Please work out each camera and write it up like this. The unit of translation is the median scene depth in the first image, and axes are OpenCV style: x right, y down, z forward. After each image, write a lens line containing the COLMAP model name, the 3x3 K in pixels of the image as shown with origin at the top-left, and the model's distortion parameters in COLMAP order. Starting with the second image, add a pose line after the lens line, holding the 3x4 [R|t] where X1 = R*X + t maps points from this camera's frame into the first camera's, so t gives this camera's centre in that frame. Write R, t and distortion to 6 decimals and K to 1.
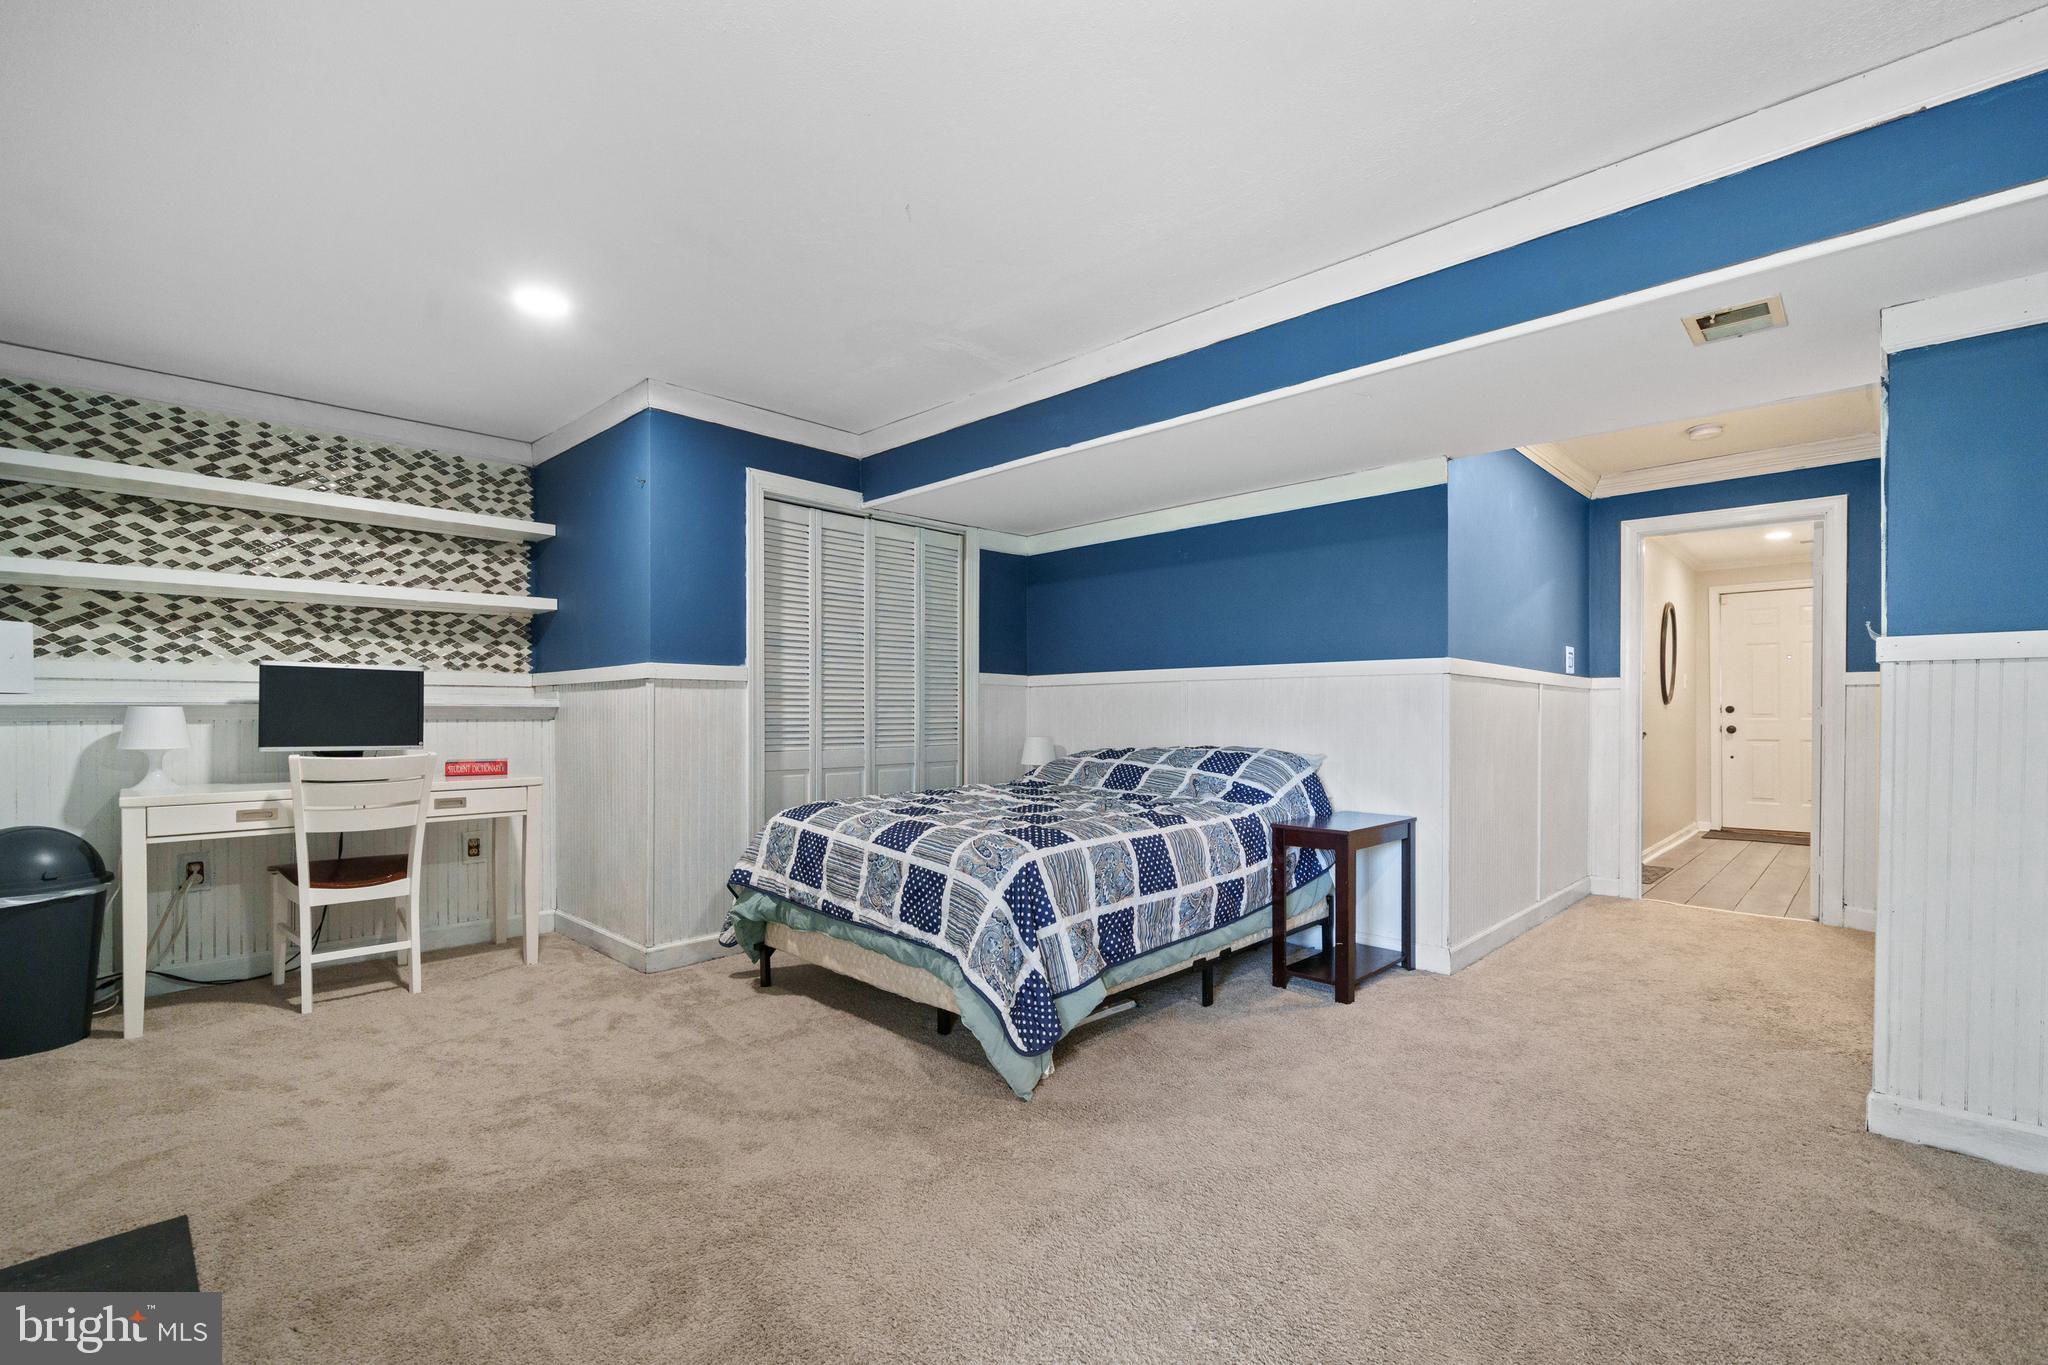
lens RADIAL K [[894.8, 0, 1054.9], [0, 894.8, 710.0], [0, 0, 1]] dist [-0.002470, 0.000580]
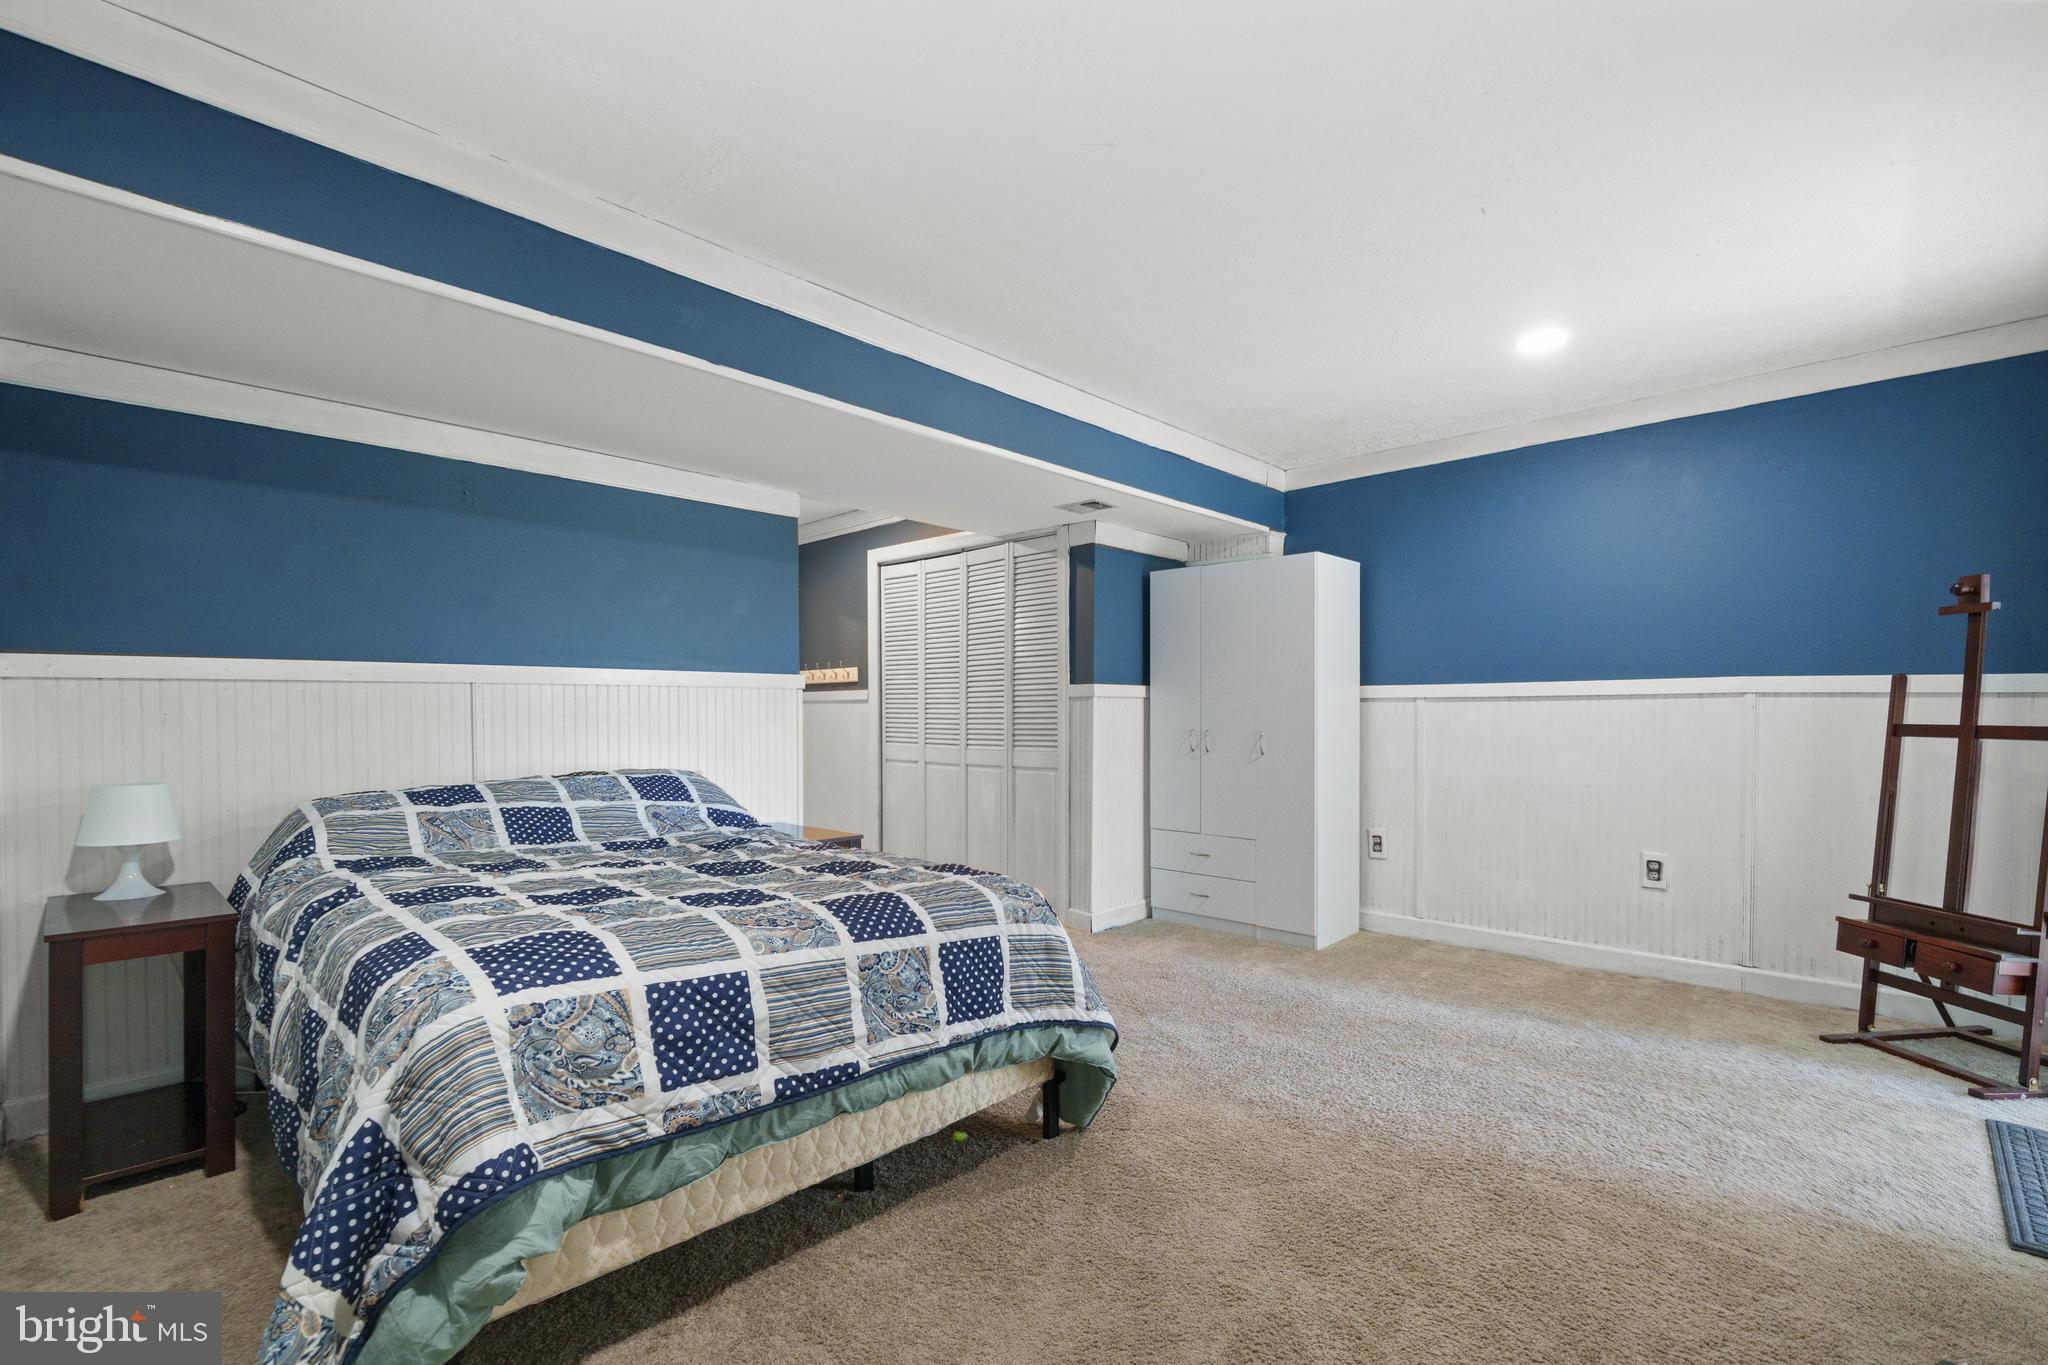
lens RADIAL K [[894.8, 0, 1023.6], [0, 894.8, 716.3], [0, 0, 1]] dist [-0.002470, 0.000580]
pose [[0.015898, -0.005353, 0.999859, -0.943564], [0.000596, 0.999986, 0.005344, -0.016542], [-0.999873, 0.000511, 0.015901, 0.986121]]
